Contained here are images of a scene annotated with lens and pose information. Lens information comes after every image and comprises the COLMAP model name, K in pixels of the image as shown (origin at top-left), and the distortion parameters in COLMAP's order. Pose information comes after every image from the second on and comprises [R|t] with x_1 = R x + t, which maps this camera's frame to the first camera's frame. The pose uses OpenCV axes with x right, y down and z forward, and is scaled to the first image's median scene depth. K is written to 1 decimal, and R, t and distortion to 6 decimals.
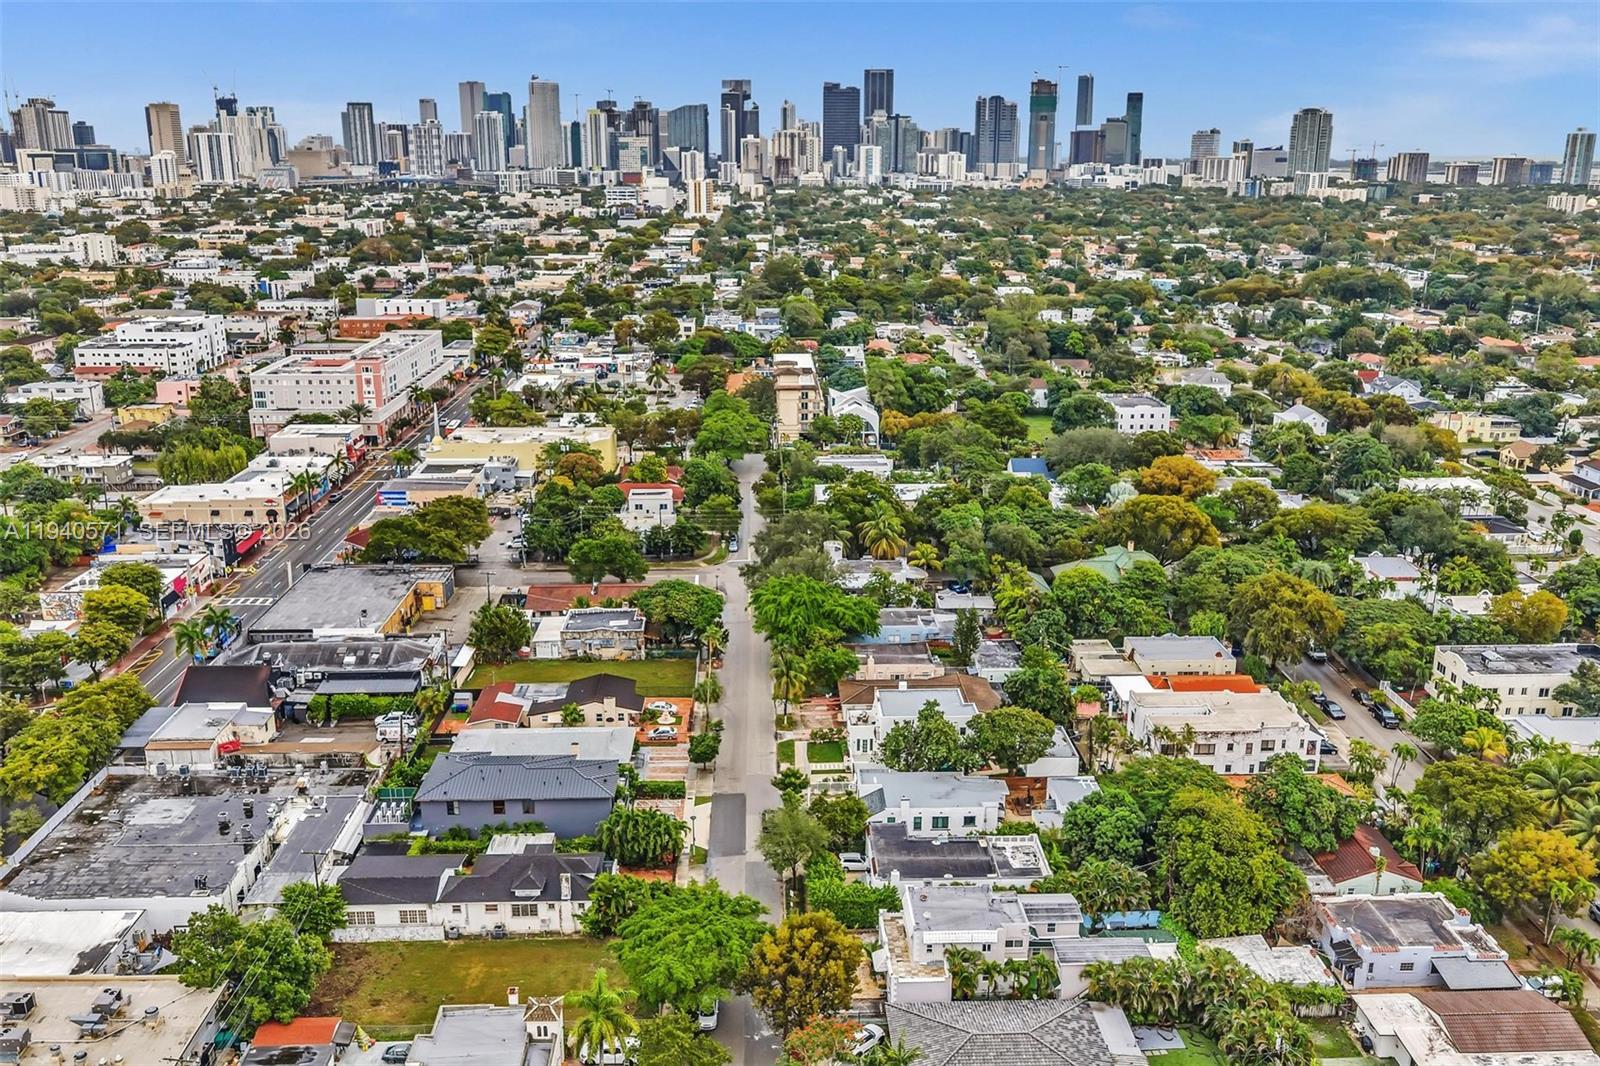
lens RADIAL K [[1303.2, 0, 800.0], [0, 1303.2, 533.0], [0, 0, 1]] dist [-0.005352, -0.000362]
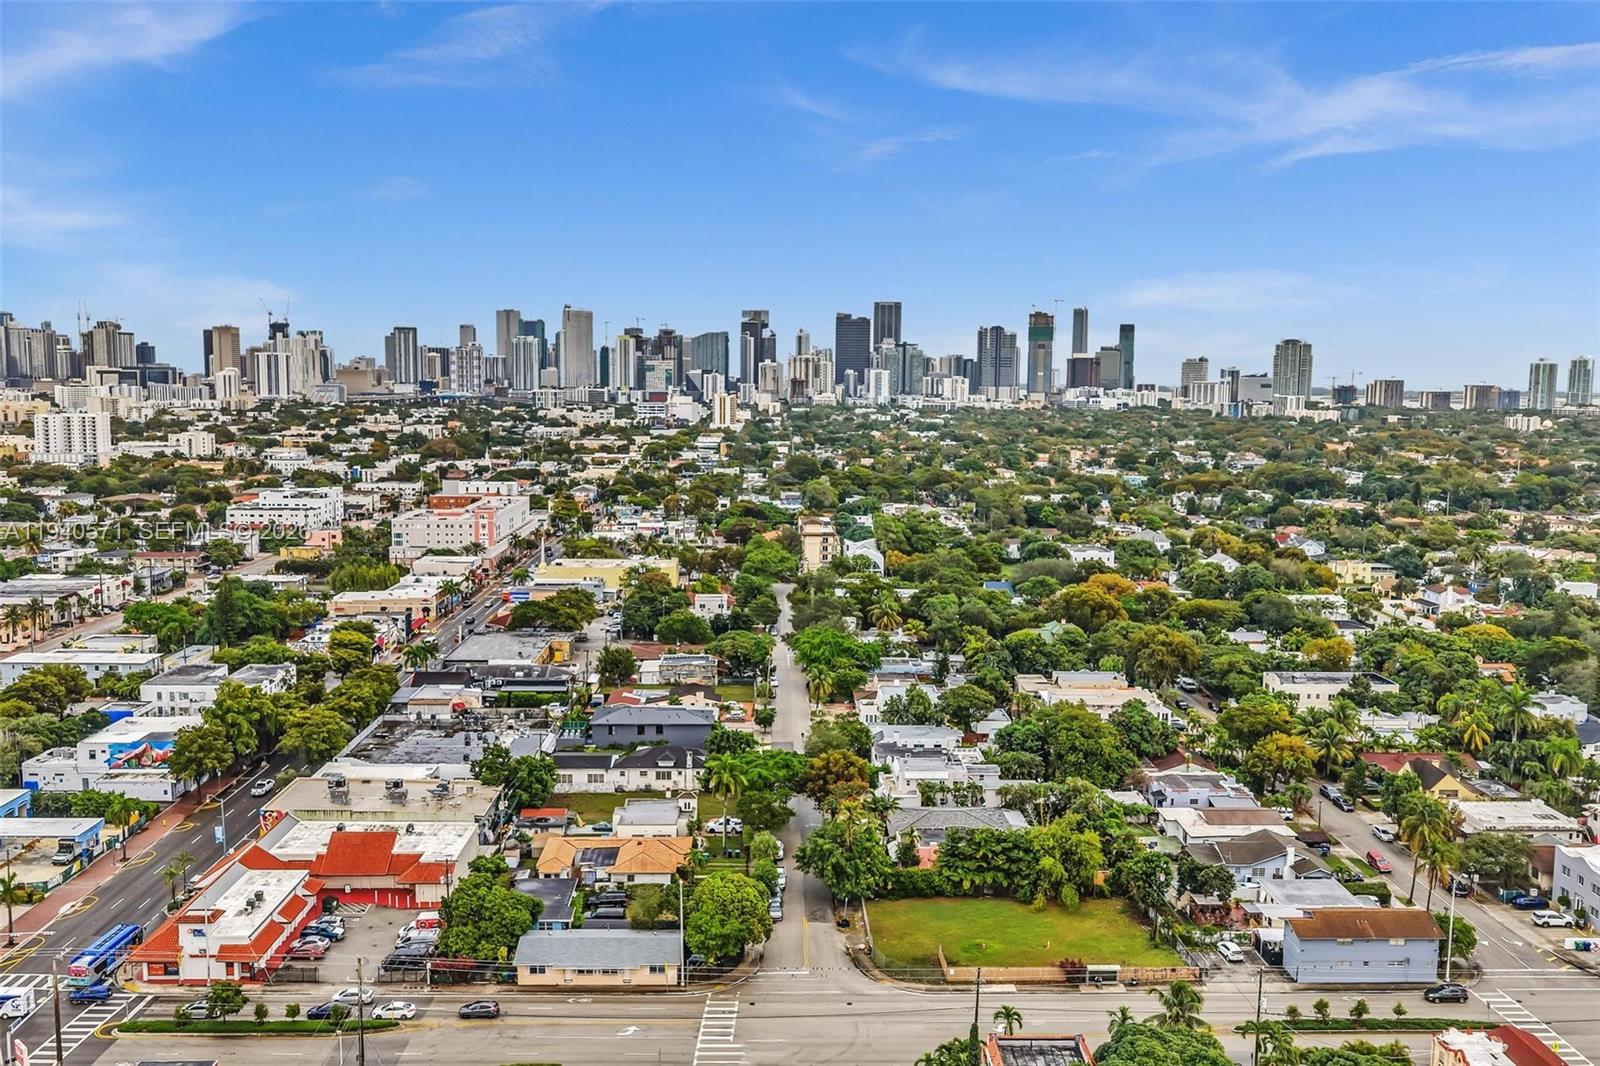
lens RADIAL K [[1303.2, 0, 800.0], [0, 1303.2, 533.0], [0, 0, 1]] dist [-0.005352, -0.000362]
pose [[0.999925, 0.009054, -0.008199, -0.008152], [-0.010290, 0.986078, -0.165966, 0.074438], [0.006582, 0.166038, 0.986097, -0.192662]]
